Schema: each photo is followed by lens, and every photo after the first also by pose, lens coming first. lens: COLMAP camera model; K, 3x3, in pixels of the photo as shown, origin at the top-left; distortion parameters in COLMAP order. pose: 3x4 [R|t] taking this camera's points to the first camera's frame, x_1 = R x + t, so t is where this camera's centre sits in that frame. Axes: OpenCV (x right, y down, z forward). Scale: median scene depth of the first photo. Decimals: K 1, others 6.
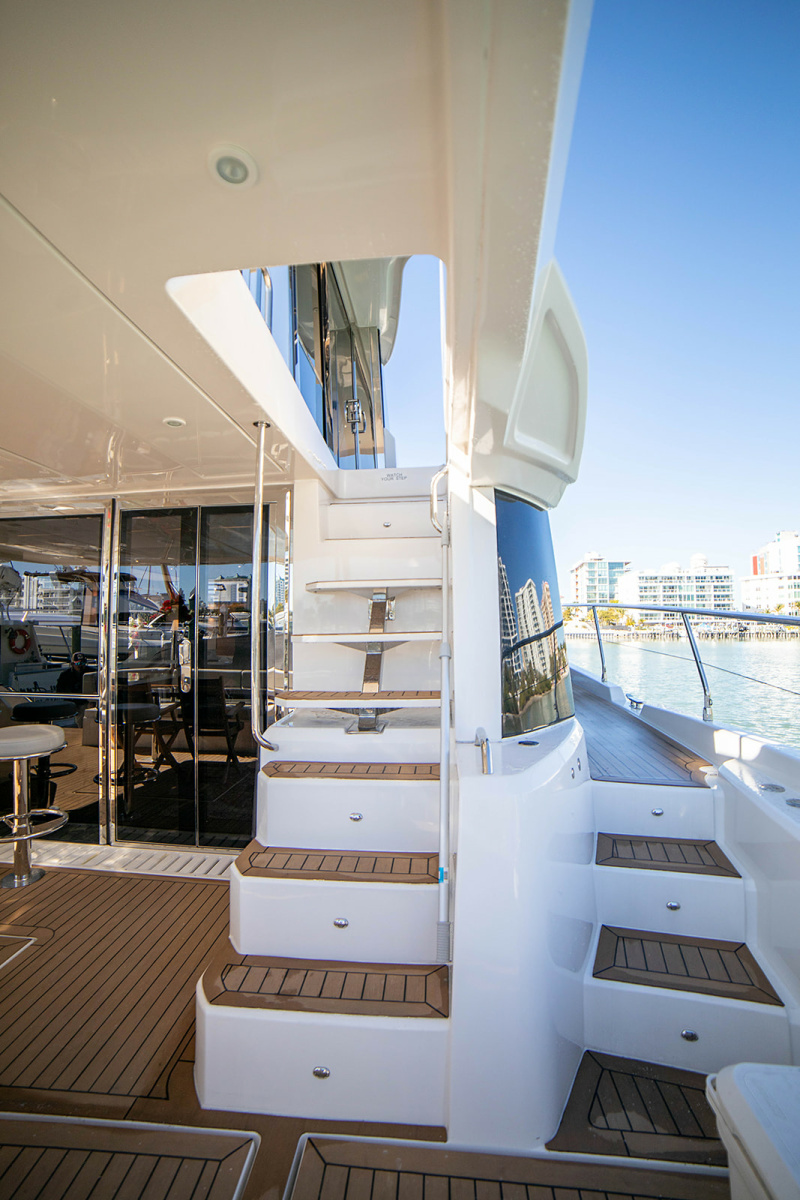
lens RADIAL K [[516.6, 0, 400.0], [0, 516.6, 600.0], [0, 0, 1]] dist [-0.095383, 0.036956]
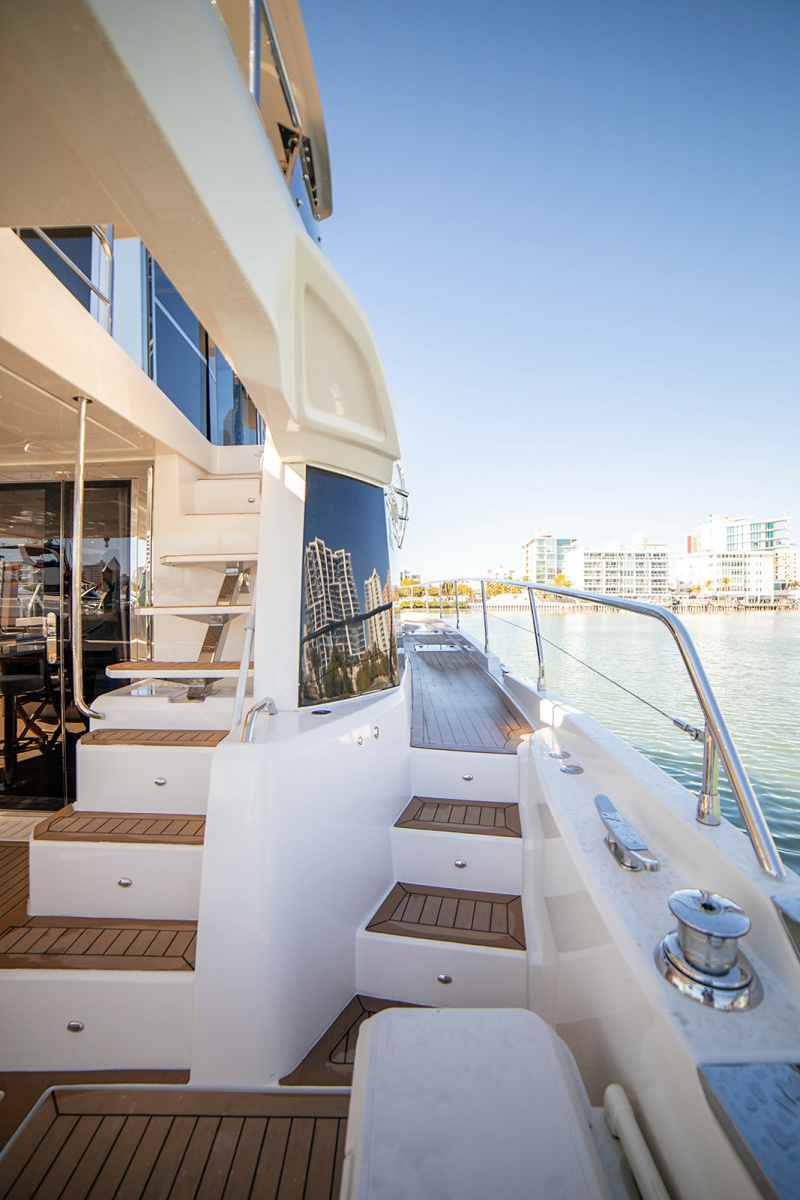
lens RADIAL K [[490.3, 0, 424.6], [0, 490.3, 598.8], [0, 0, 1]] dist [-0.094089, 0.032088]
pose [[0.996853, 0.002406, 0.079240, 0.283374], [-0.006511, 0.998647, 0.051589, -0.002372], [-0.079009, -0.051943, 0.995520, 0.006246]]
